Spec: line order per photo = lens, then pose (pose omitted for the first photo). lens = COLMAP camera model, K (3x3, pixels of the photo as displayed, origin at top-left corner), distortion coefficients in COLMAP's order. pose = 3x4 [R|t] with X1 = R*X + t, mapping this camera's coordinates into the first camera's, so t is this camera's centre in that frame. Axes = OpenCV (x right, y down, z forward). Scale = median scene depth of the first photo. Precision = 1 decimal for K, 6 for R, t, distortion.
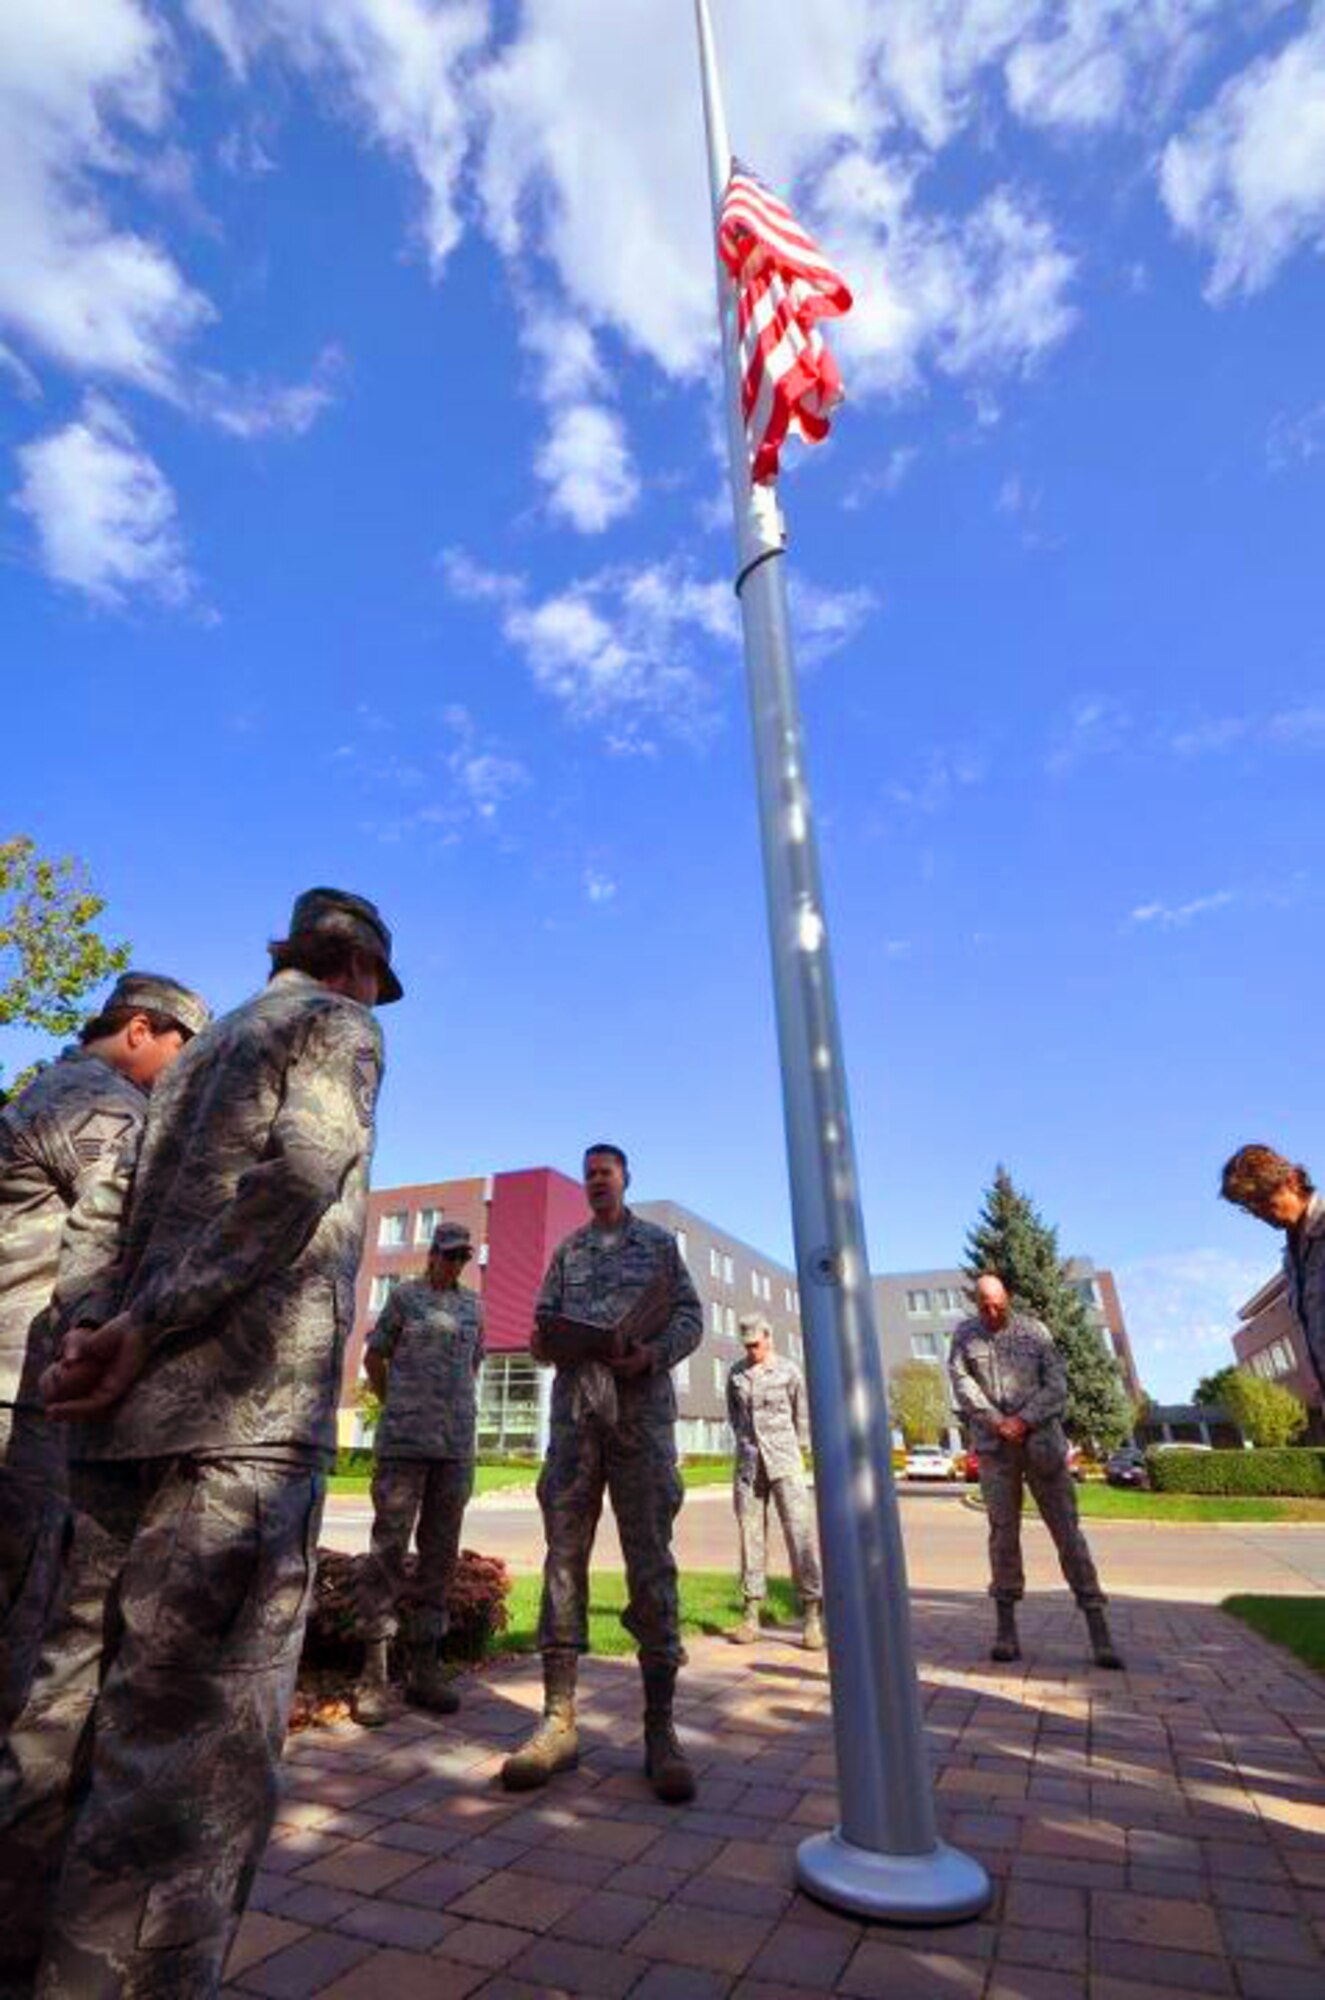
lens RADIAL K [[852.4, 0, 641.7], [0, 852.4, 981.9], [0, 0, 1]] dist [-0.011826, -0.003362]
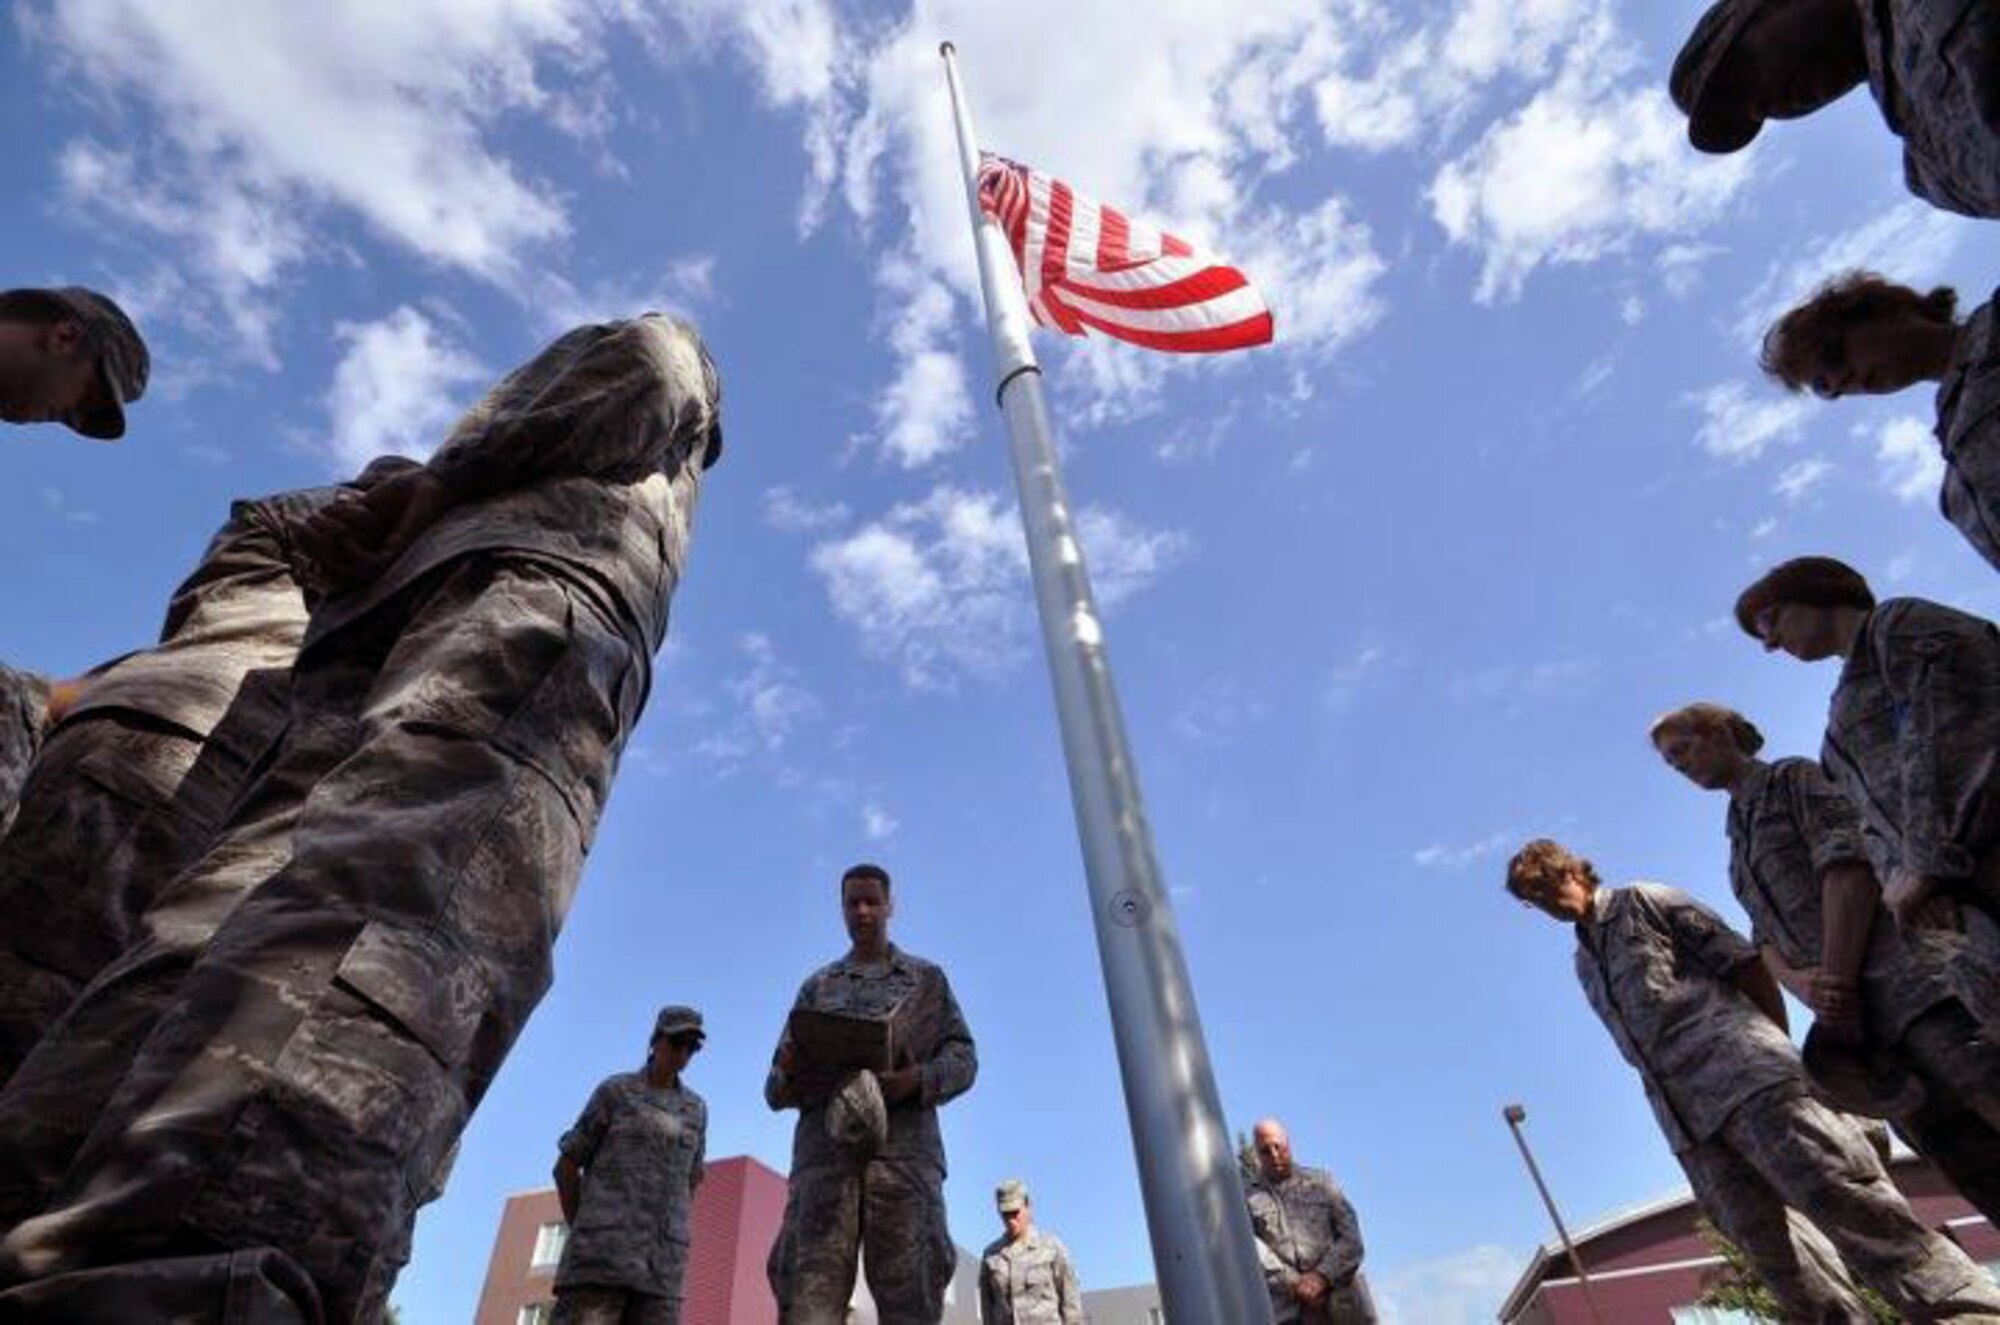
lens RADIAL K [[860.4, 0, 981.5], [0, 860.4, 666.3], [0, 0, 1]] dist [-0.007811, -0.007305]
pose [[0.991357, 0.036850, 0.125911, -0.030646], [-0.000469, 0.960730, -0.277486, 0.152018], [-0.131192, 0.275028, 0.952443, 0.035091]]
